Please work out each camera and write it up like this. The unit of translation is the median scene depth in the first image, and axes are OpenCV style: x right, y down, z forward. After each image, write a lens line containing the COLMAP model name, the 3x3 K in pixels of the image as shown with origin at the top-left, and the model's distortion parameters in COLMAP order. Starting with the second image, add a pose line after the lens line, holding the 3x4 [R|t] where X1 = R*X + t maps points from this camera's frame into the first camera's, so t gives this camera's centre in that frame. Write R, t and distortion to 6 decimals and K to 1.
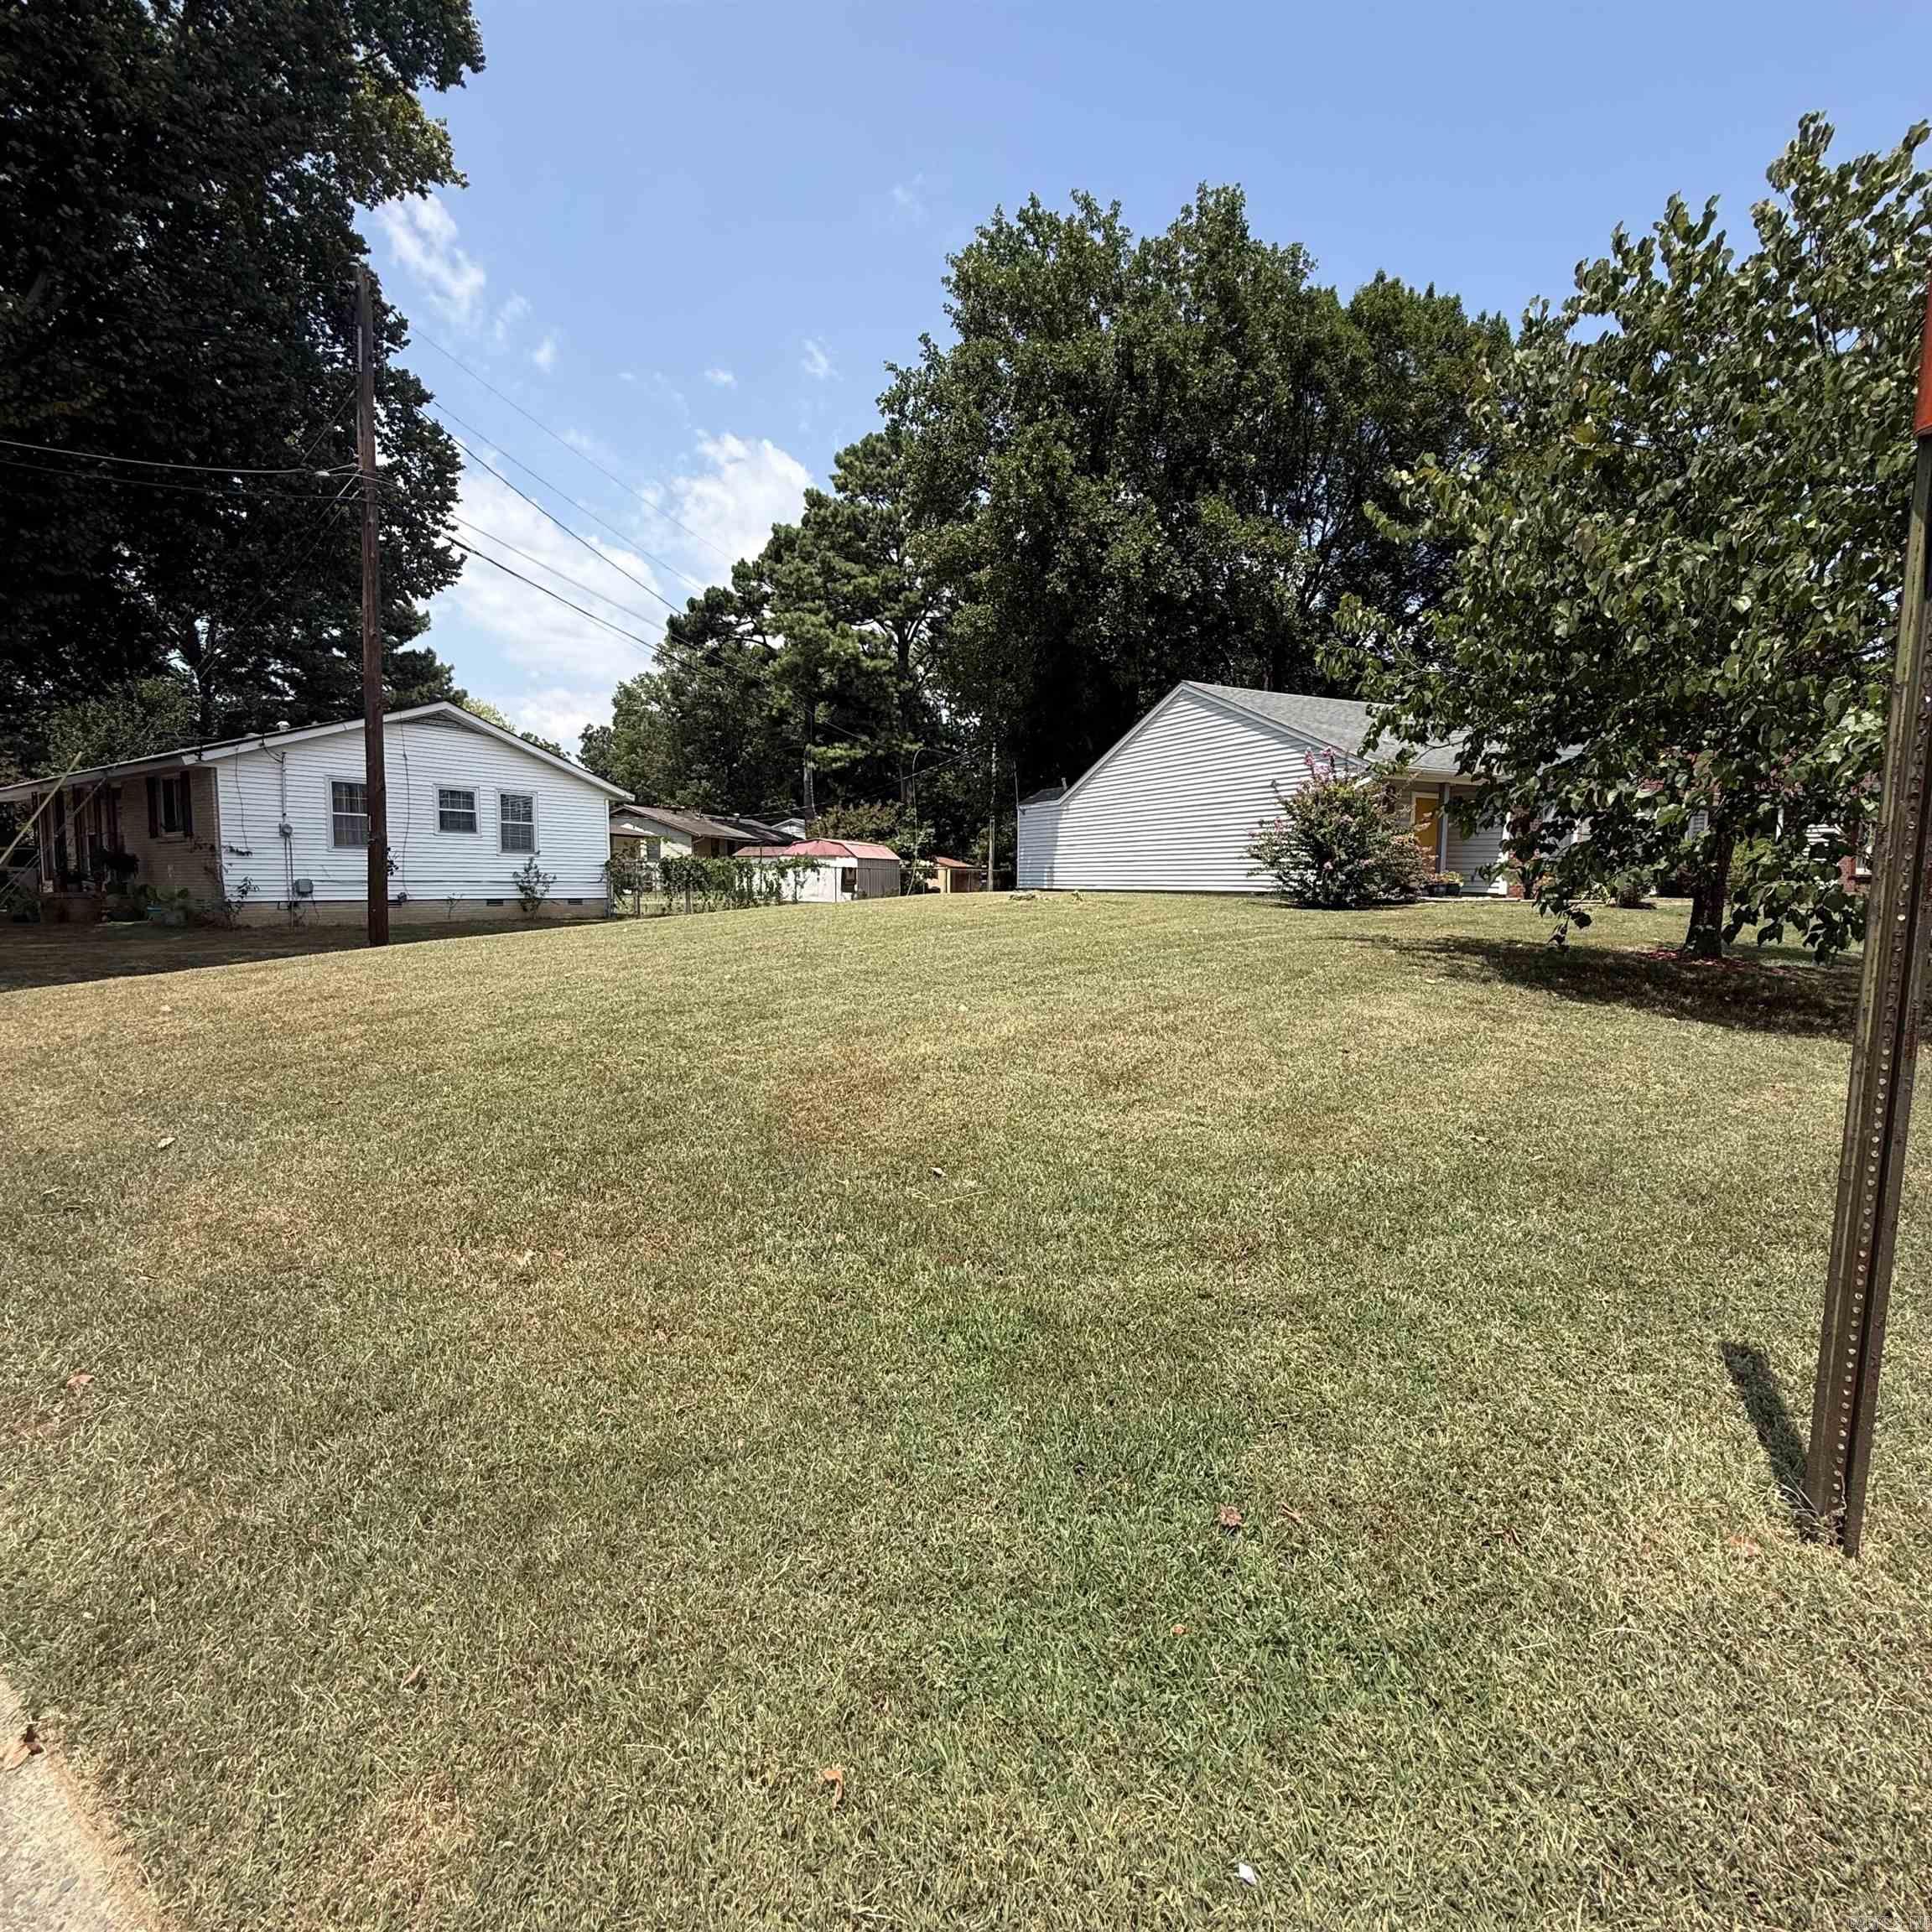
lens RADIAL K [[1025.2, 0, 961.8], [0, 1025.2, 960.4], [0, 0, 1]] dist [0.003642, -0.001152]
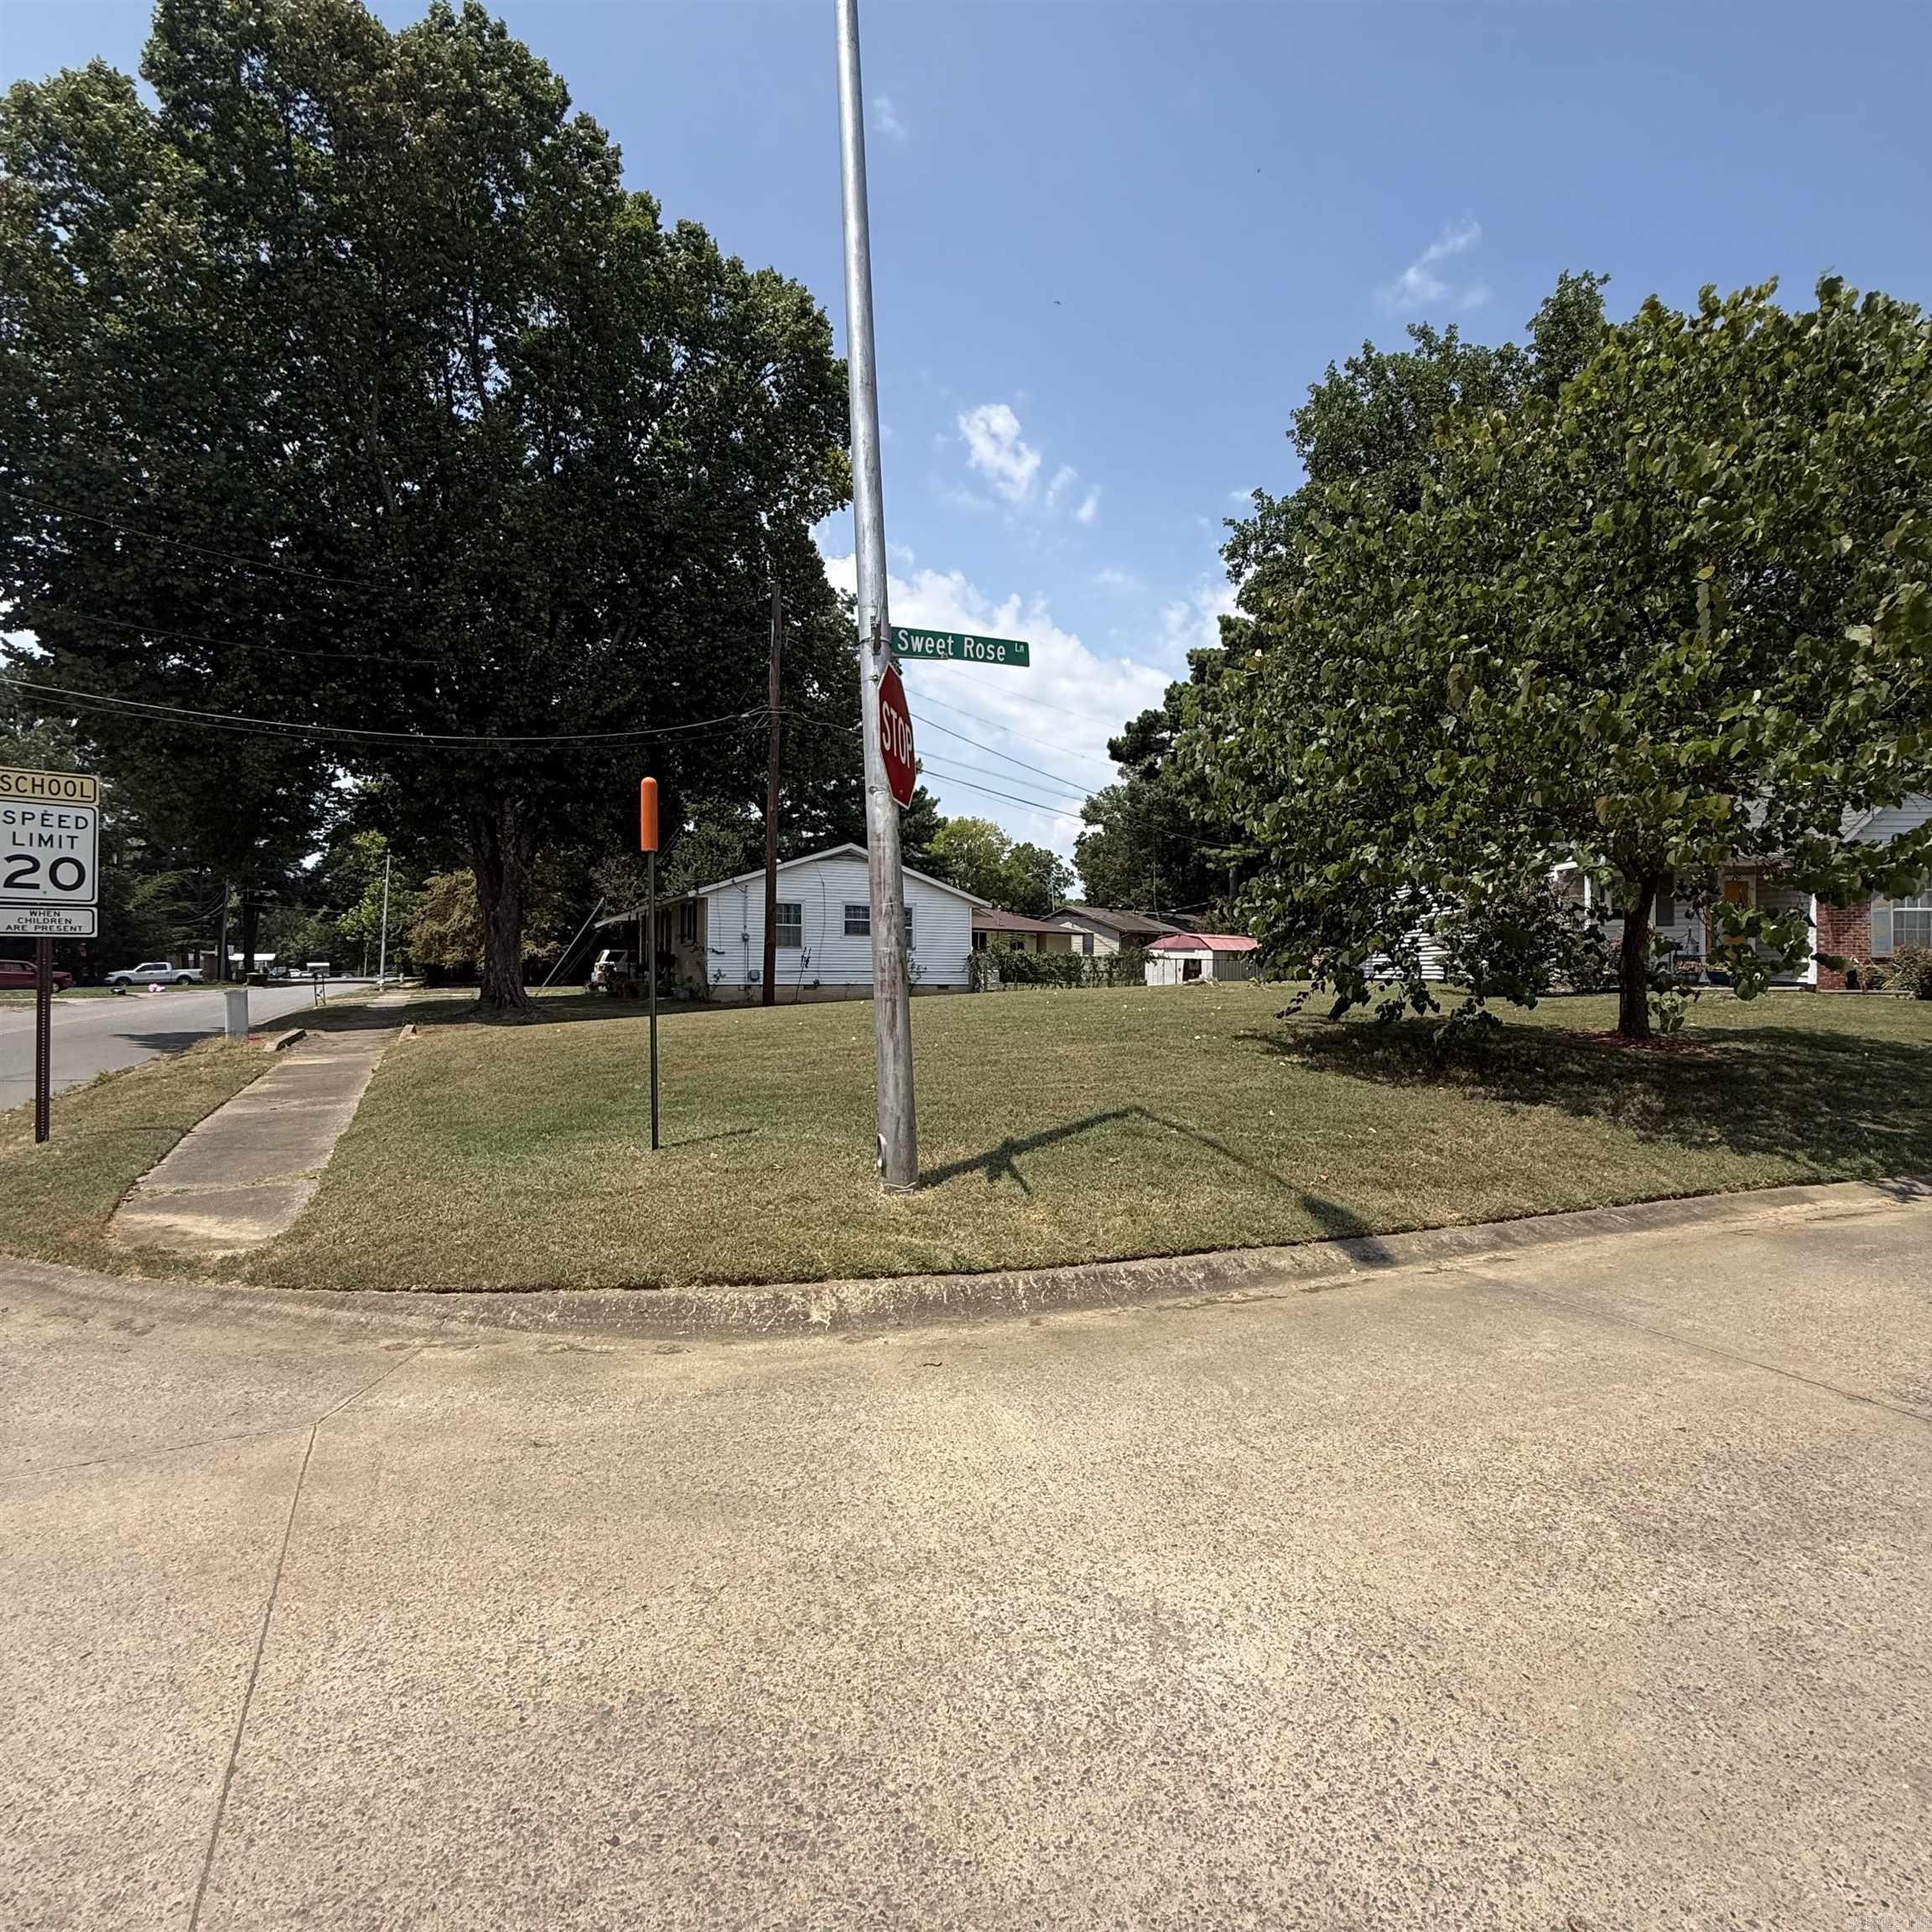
lens RADIAL K [[1025.2, 0, 967.8], [0, 1025.2, 961.2], [0, 0, 1]] dist [0.003642, -0.001152]
pose [[0.884099, -0.005949, -0.467261, 0.266626], [-0.035437, 0.996186, -0.079733, 0.012554], [0.465953, 0.087050, 0.880517, -0.129265]]
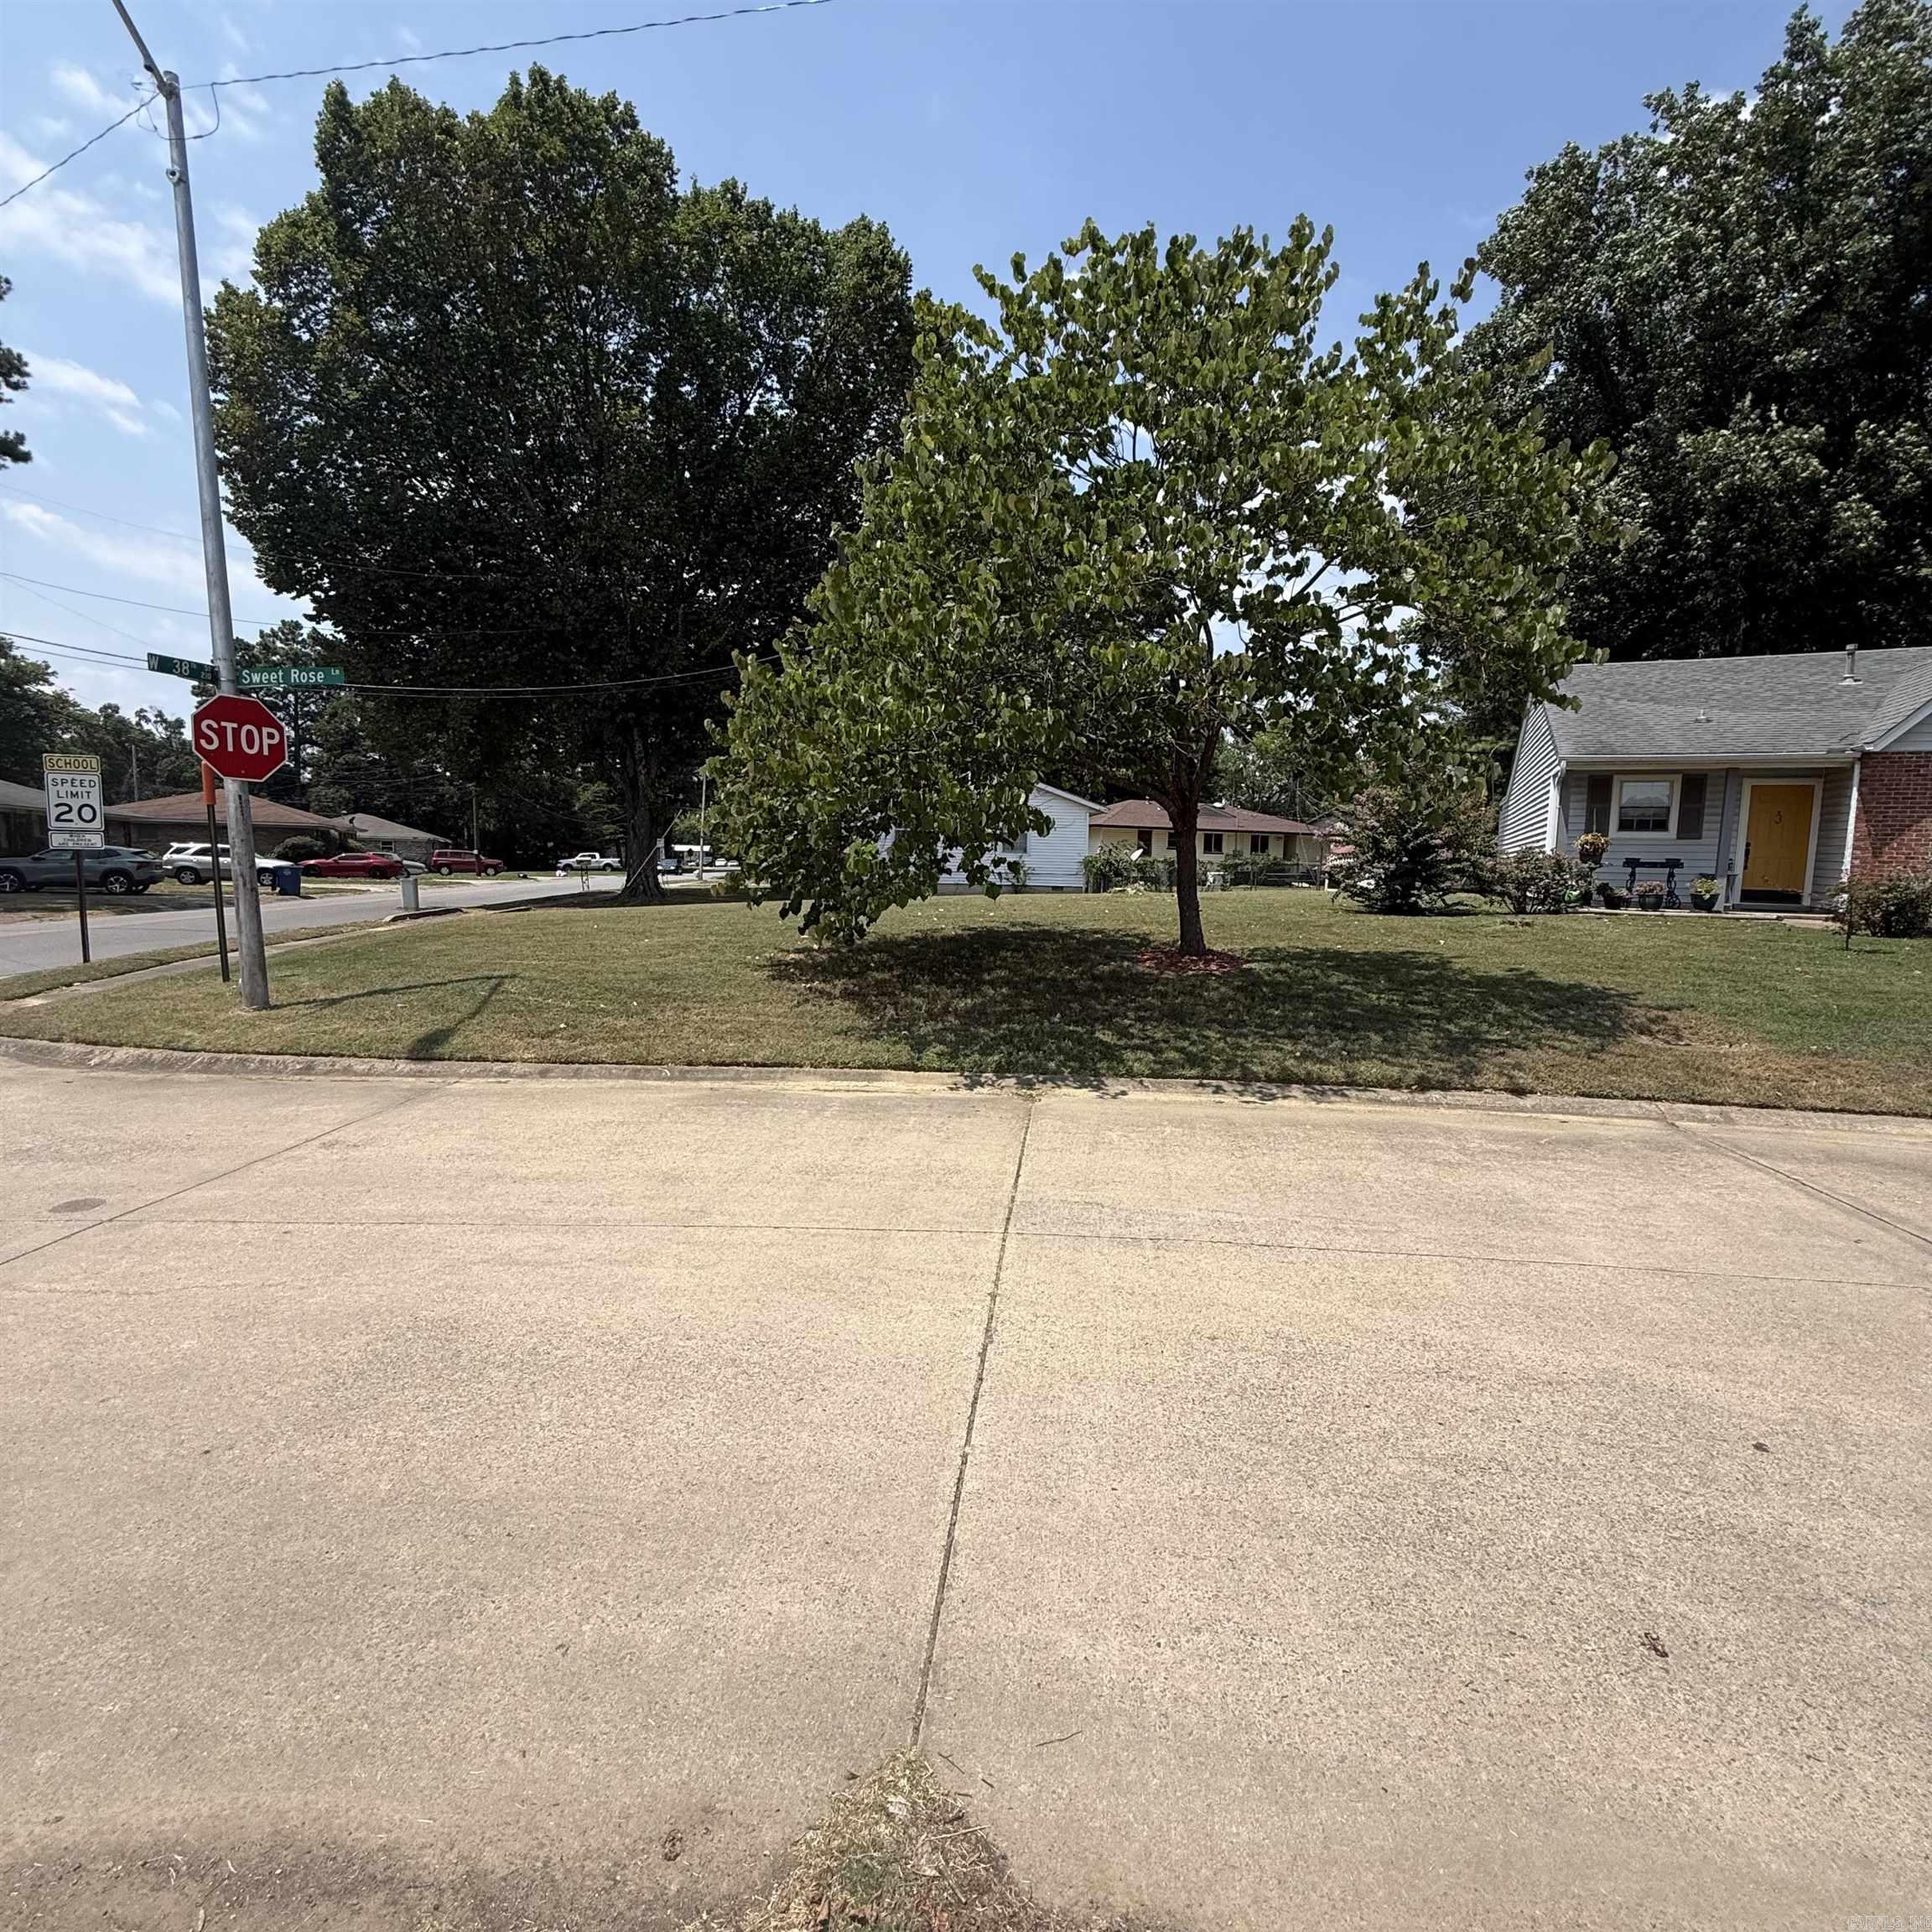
lens RADIAL K [[1025.2, 0, 977.2], [0, 1025.2, 970.5], [0, 0, 1]] dist [0.003642, -0.001152]
pose [[0.645146, 0.089134, -0.758842, 0.636834], [-0.076359, 0.995721, 0.052040, -0.011829], [0.760234, 0.024371, 0.649192, 0.033865]]
